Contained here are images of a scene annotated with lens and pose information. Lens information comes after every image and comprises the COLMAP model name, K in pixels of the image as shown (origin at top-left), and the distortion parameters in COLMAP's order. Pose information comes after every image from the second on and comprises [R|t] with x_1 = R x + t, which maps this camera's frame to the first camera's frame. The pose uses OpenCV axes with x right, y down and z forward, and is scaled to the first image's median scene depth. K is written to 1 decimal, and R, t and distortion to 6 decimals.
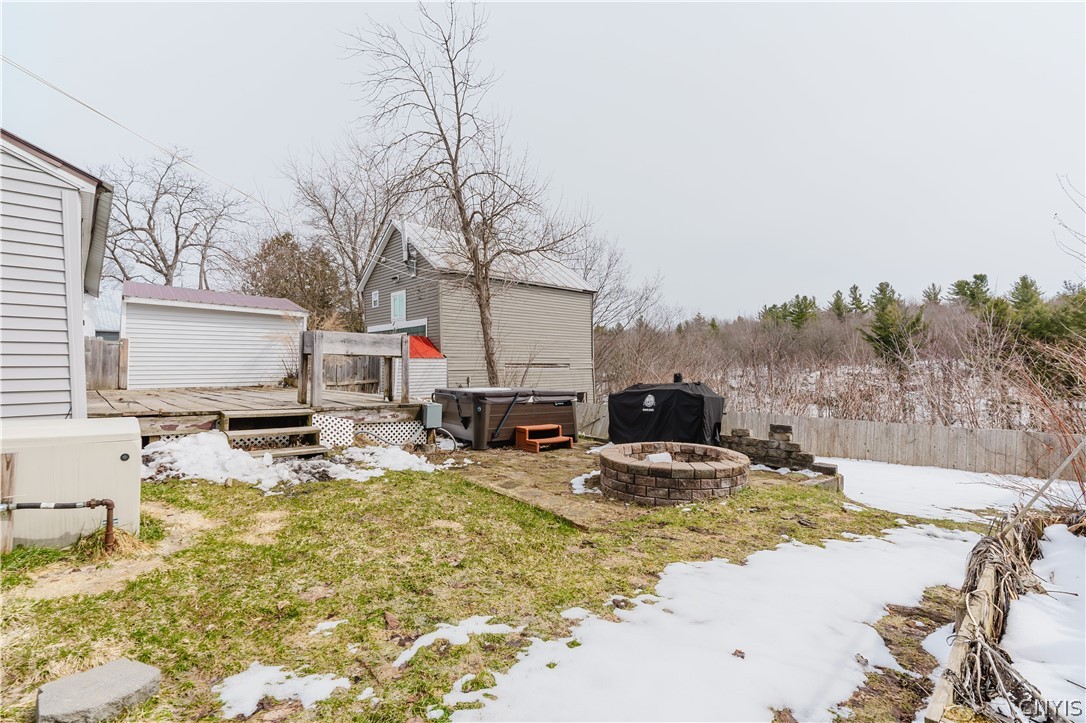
lens RADIAL K [[503.6, 0, 535.8], [0, 503.6, 360.6], [0, 0, 1]] dist [-0.004424, -0.000264]
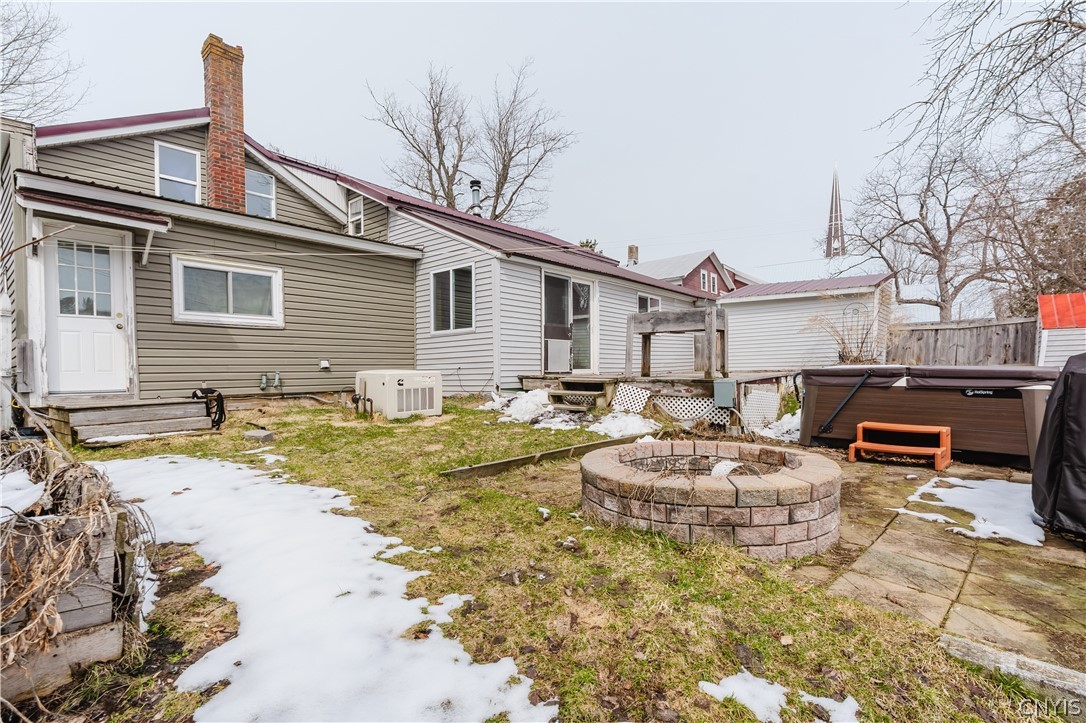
lens RADIAL K [[503.6, 0, 536.5], [0, 503.6, 368.4], [0, 0, 1]] dist [-0.004424, -0.000264]
pose [[0.113968, -0.002808, -0.993480, 0.673231], [0.031533, 0.999502, 0.000792, 0.055783], [0.992984, -0.031418, 0.114000, 0.591574]]
